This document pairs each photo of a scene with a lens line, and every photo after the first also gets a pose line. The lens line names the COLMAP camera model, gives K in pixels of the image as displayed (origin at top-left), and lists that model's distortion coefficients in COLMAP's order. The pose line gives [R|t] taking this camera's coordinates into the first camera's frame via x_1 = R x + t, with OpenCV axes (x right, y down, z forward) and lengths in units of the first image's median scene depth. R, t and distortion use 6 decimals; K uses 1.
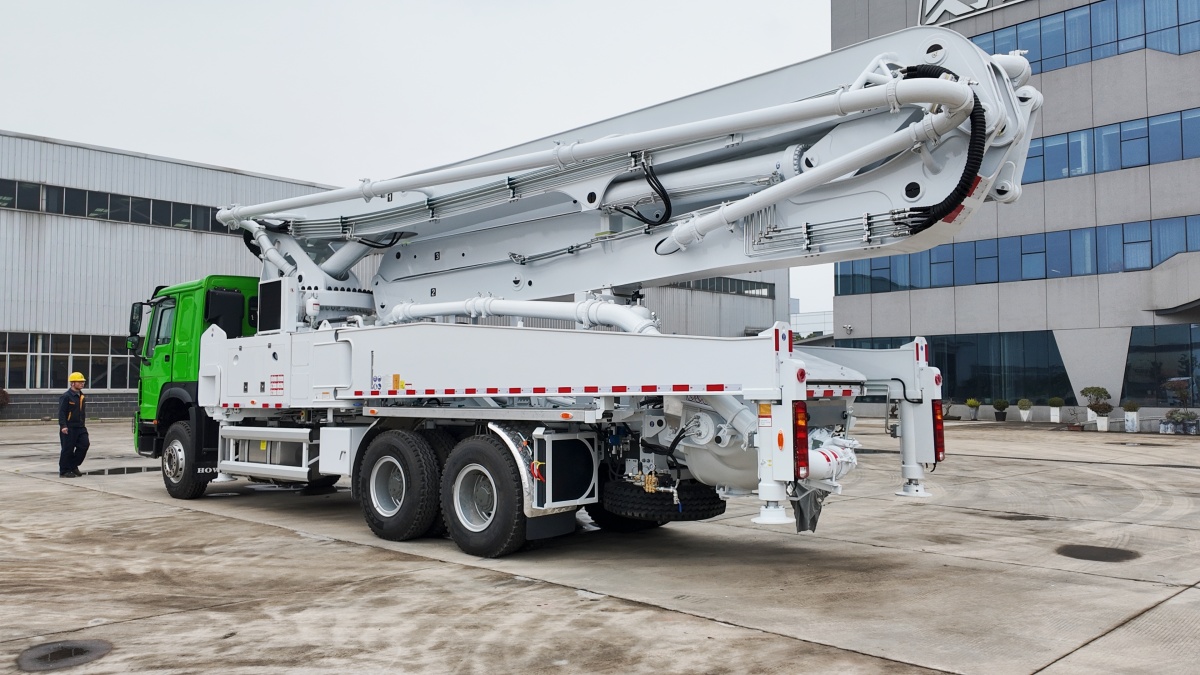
lens RADIAL K [[914.7, 0, 600.0], [0, 914.7, 337.5], [0, 0, 1]] dist [0.075537, 0.000664]
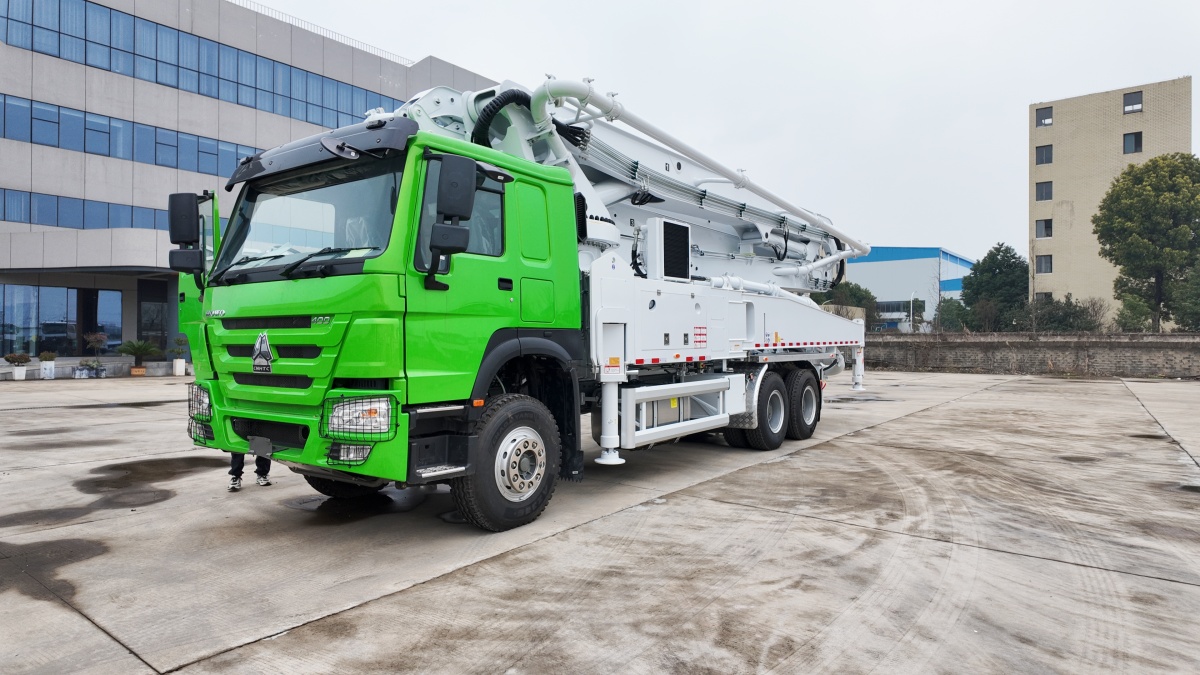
lens RADIAL K [[715.9, 0, 600.0], [0, 715.9, 337.5], [0, 0, 1]] dist [0.000456, 0.001377]
pose [[-0.142660, 0.009016, 0.989731, -1.063448], [-0.056550, 0.998251, -0.017245, 0.069499], [-0.988155, -0.058430, -0.141901, 1.192554]]
